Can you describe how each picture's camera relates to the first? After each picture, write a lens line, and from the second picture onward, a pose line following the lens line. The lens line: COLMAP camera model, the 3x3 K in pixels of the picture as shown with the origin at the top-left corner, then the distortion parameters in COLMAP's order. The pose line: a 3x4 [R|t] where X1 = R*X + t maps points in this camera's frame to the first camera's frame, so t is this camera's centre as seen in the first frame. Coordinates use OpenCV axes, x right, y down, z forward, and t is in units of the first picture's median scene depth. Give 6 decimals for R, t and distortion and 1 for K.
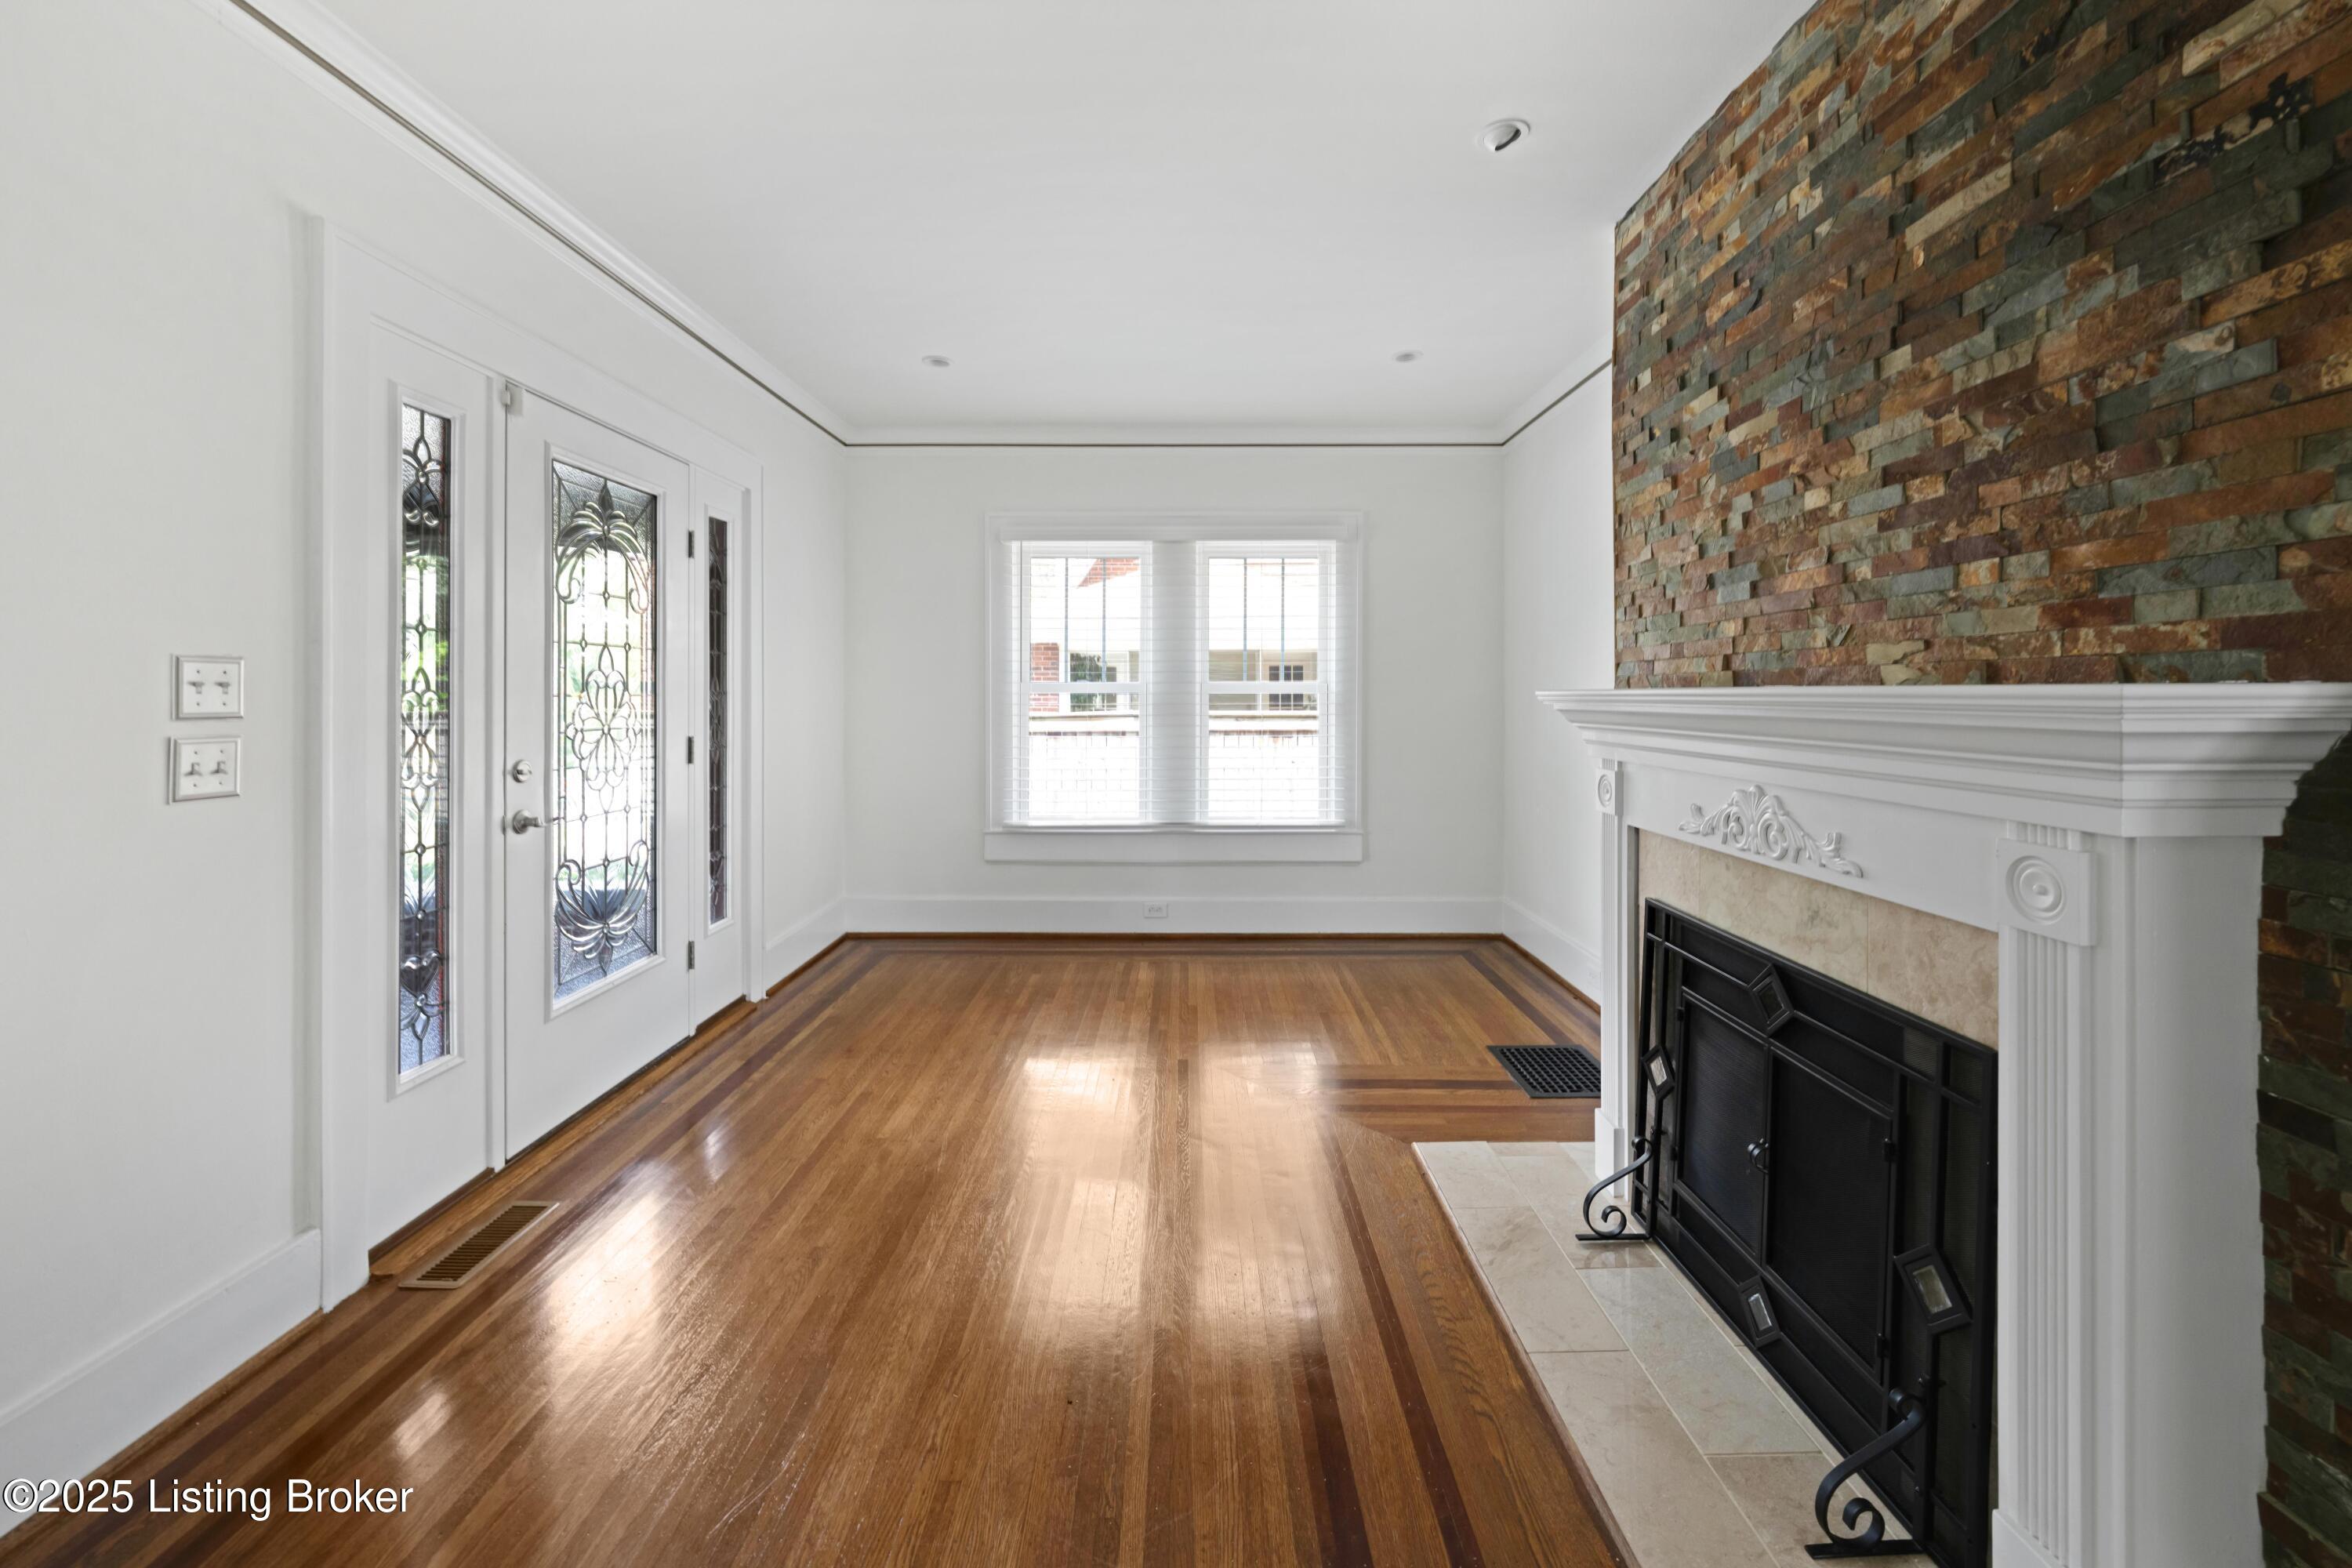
lens RADIAL K [[901.1, 0, 1187.2], [0, 901.1, 700.3], [0, 0, 1]] dist [-0.002777, -0.000244]
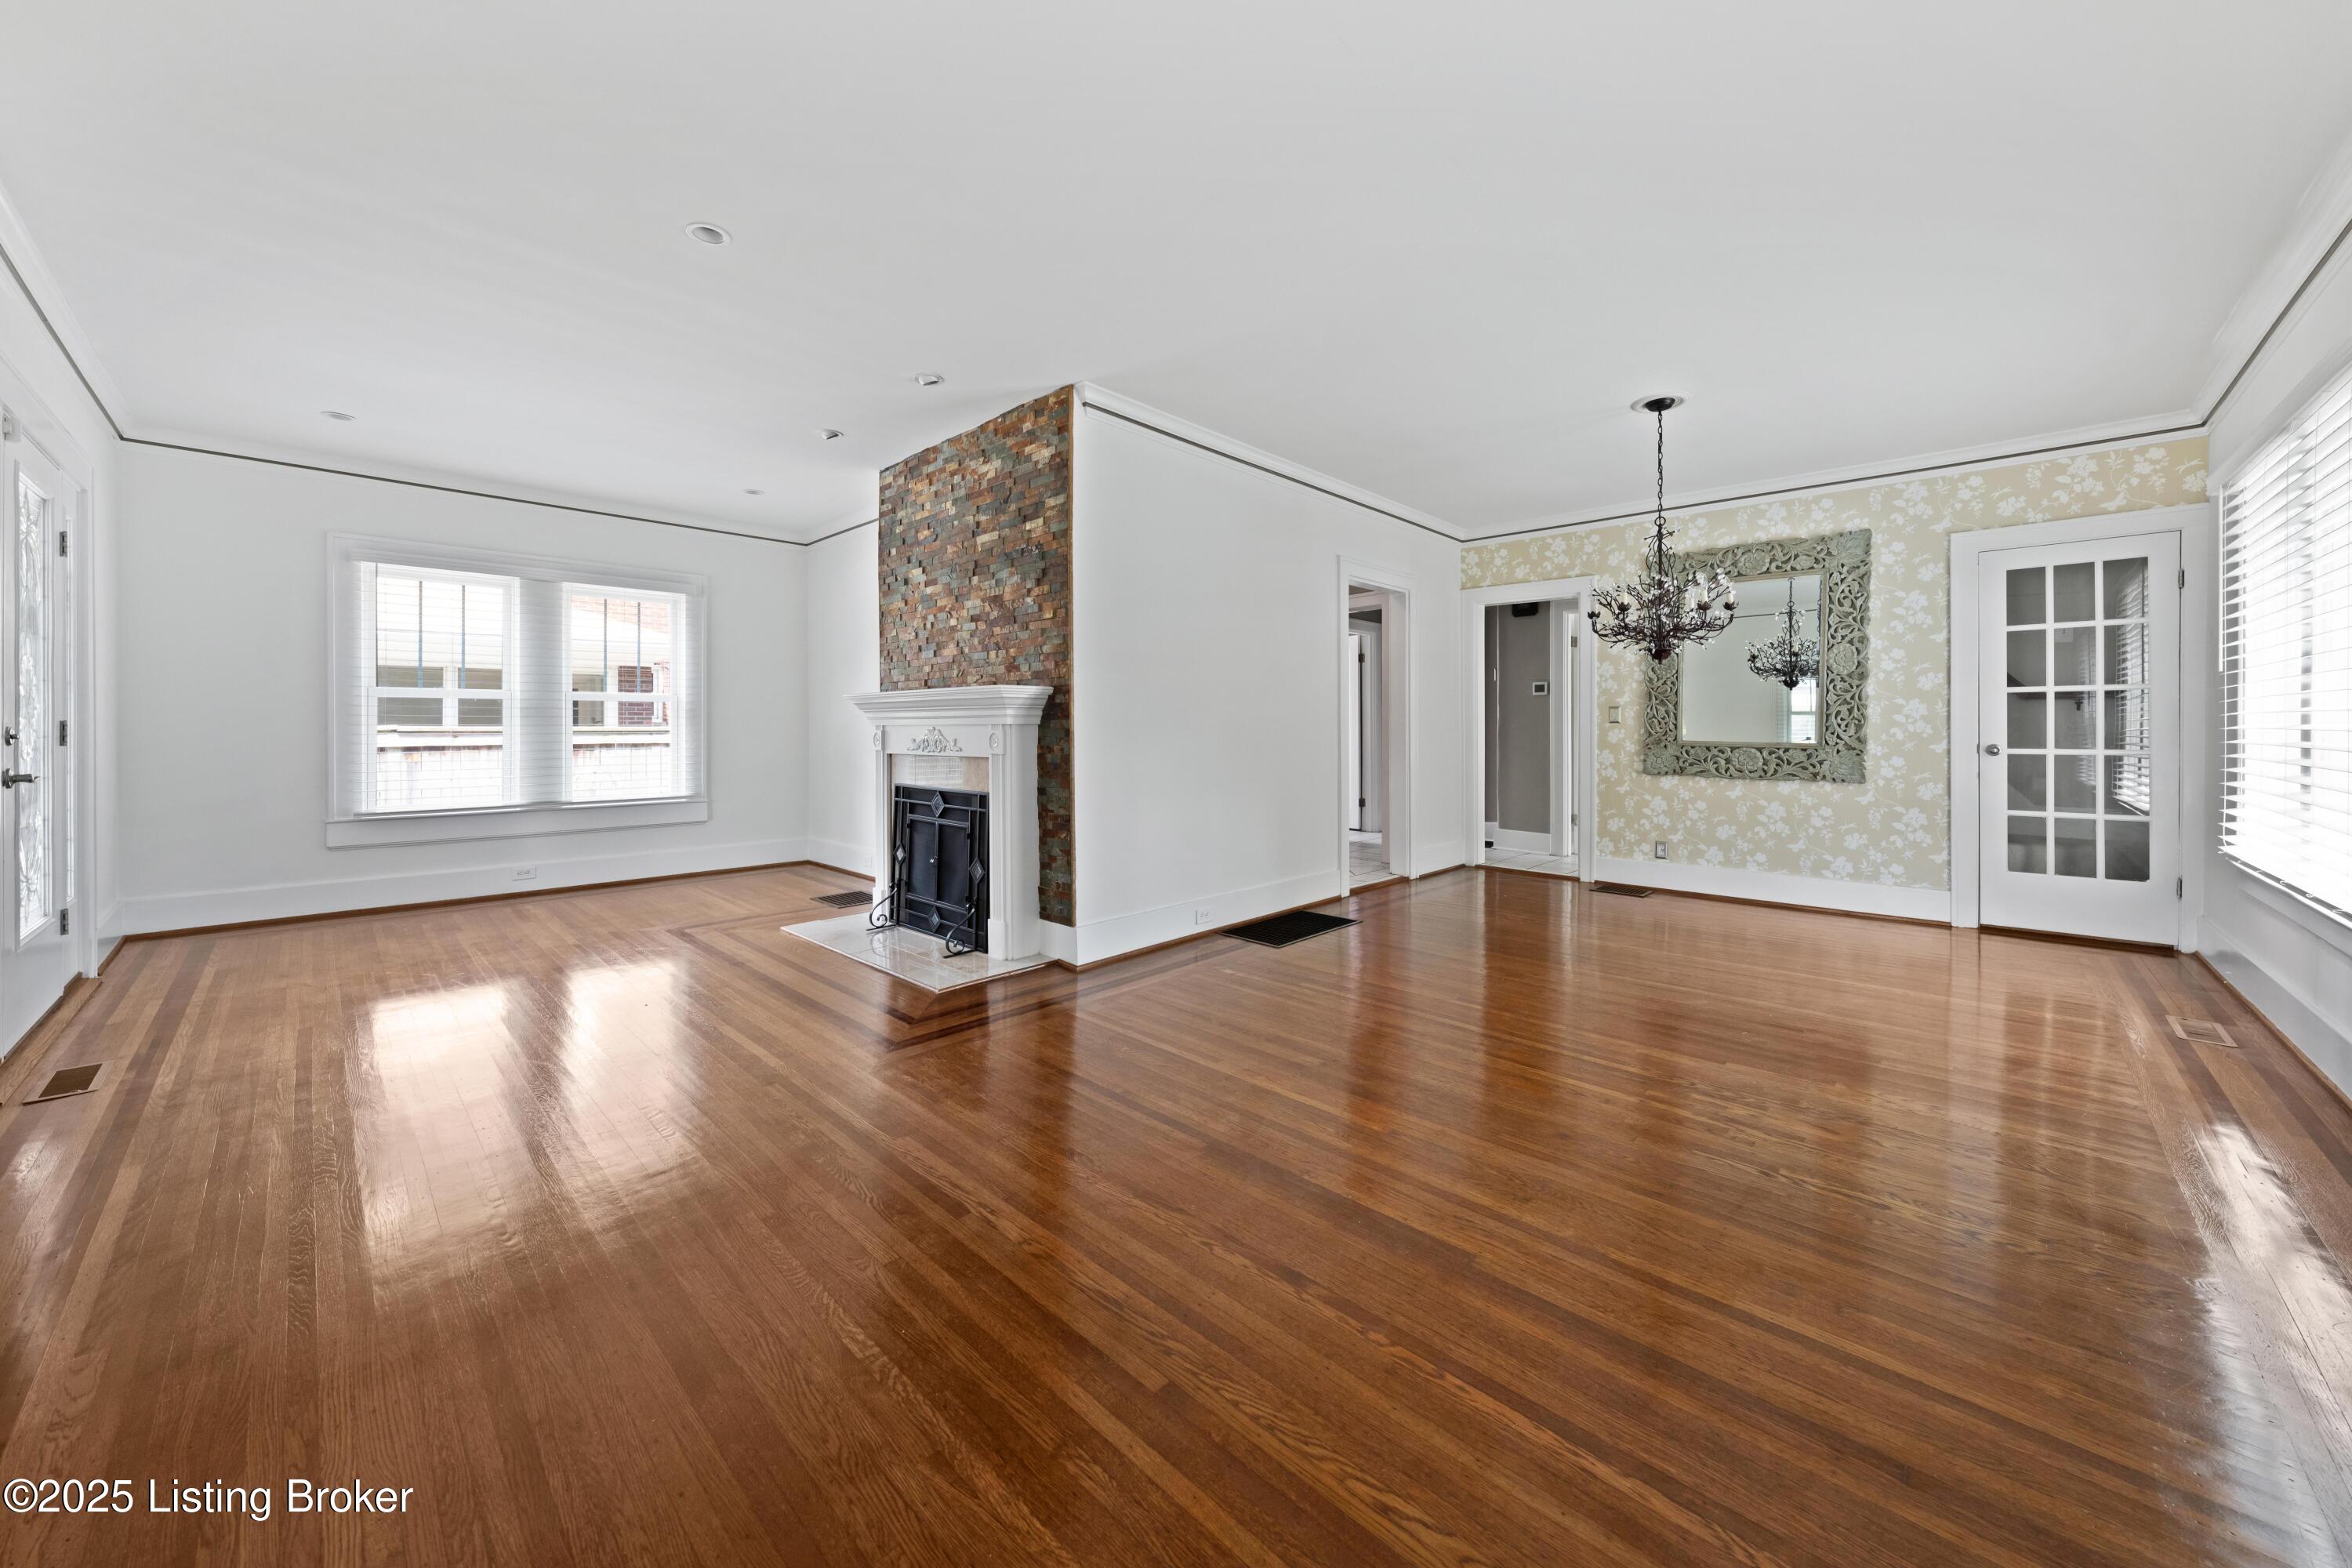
lens RADIAL K [[827.9, 0, 1184.8], [0, 827.9, 730.3], [0, 0, 1]] dist [0.000279, 0.000021]
pose [[0.689743, -0.001721, 0.724052, -0.621153], [0.004377, 0.999989, -0.001793, 0.108735], [-0.724041, 0.004406, 0.689743, -1.212123]]
